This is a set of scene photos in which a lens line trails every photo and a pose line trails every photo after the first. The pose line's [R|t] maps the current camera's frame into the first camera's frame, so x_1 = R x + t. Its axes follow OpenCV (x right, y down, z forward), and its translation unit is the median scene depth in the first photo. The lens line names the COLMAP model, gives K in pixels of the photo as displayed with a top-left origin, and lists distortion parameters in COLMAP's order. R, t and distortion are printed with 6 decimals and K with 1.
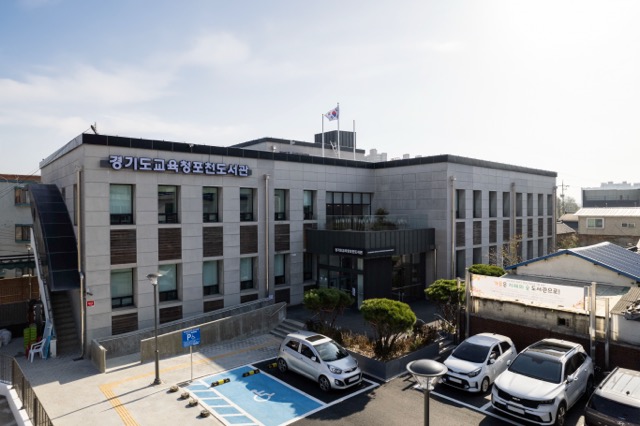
lens RADIAL K [[399.3, 0, 320.1], [0, 399.3, 212.2], [0, 0, 1]] dist [-0.005208, -0.000336]
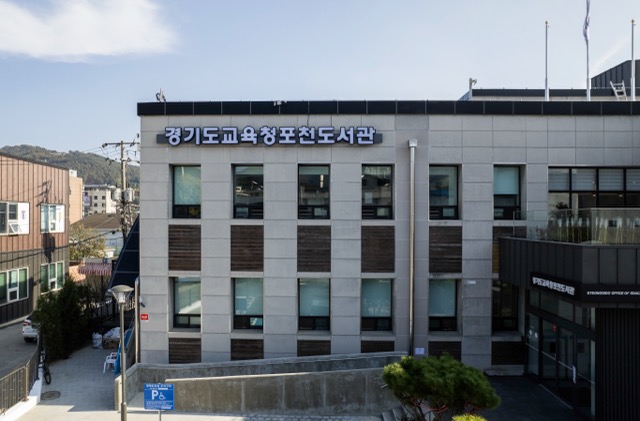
lens RADIAL K [[473.0, 0, 319.5], [0, 473.0, 213.2], [0, 0, 1]] dist [-0.035522, -0.003727]
pose [[0.748505, 0.000748, -0.663129, 0.247518], [-0.012104, 0.999848, -0.012536, 0.025636], [0.663019, 0.017410, 0.748400, 0.437313]]
